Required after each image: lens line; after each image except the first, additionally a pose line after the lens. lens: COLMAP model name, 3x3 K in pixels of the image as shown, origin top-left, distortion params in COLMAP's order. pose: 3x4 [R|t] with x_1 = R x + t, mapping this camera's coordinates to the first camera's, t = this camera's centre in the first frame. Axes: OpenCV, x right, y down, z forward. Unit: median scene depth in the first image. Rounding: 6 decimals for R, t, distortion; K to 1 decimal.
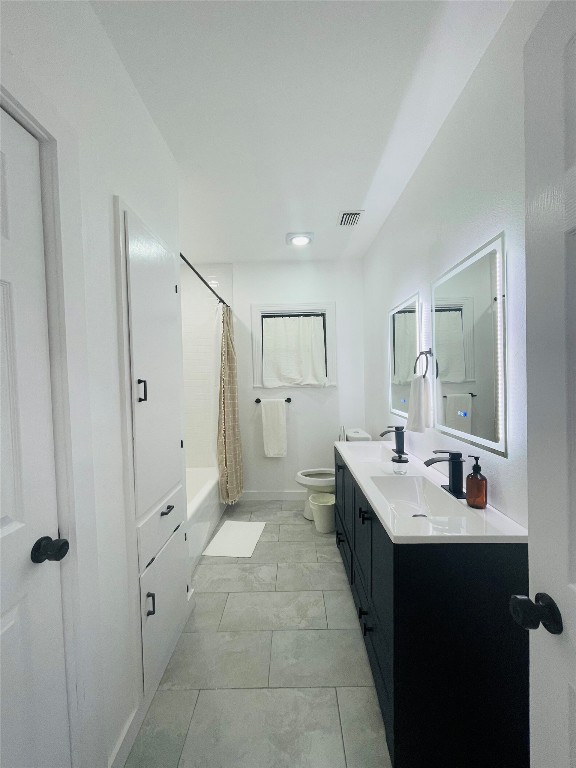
lens RADIAL K [[305.9, 0, 287.8], [0, 305.9, 385.9], [0, 0, 1]] dist [0.000376, -0.000430]
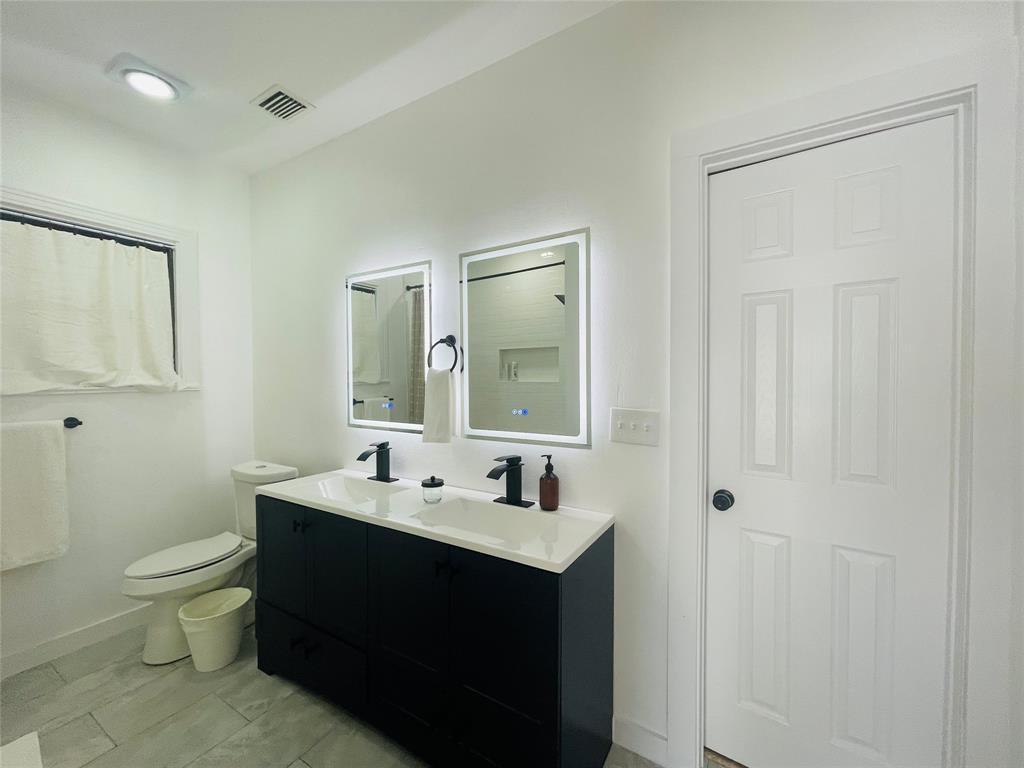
lens RADIAL K [[407.9, 0, 517.1], [0, 407.9, 382.0], [0, 0, 1]] dist [0.000376, -0.000430]
pose [[0.510055, 0.007192, 0.860112, -0.244188], [0.015636, 0.999722, -0.017632, 0.013572], [-0.860000, 0.022442, 0.509801, 0.214233]]
